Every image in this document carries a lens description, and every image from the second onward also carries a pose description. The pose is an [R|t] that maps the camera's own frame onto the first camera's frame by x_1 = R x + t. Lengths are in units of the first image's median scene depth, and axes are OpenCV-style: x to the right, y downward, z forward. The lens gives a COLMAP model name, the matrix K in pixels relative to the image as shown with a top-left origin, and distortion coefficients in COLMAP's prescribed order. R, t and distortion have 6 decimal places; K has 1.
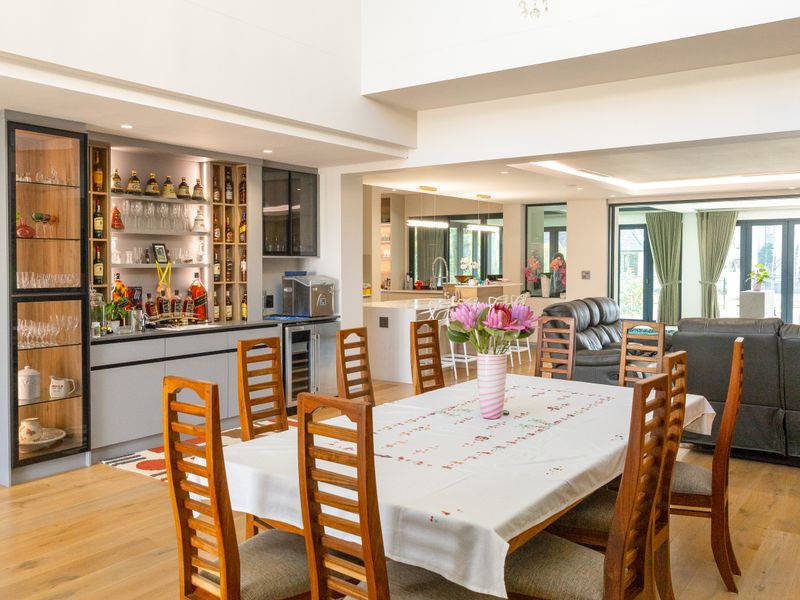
lens RADIAL K [[749.9, 0, 400.0], [0, 749.9, 300.0], [0, 0, 1]] dist [0.074924, 0.002070]
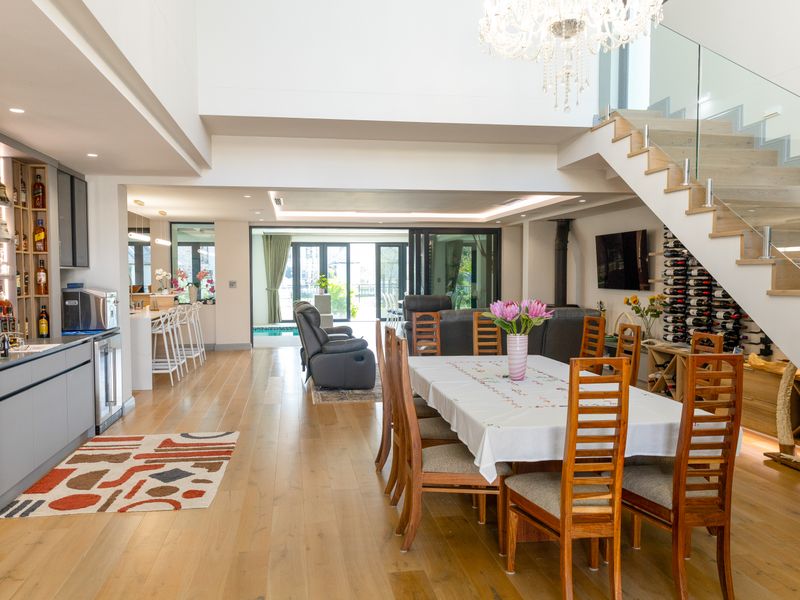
lens RADIAL K [[641.4, 0, 400.0], [0, 641.4, 300.0], [0, 0, 1]] dist [0.028317, 0.003229]
pose [[0.688103, -0.035291, 0.724754, -0.427711], [0.043401, 0.999030, 0.007440, -0.005167], [-0.724313, 0.026335, 0.688968, 0.146569]]
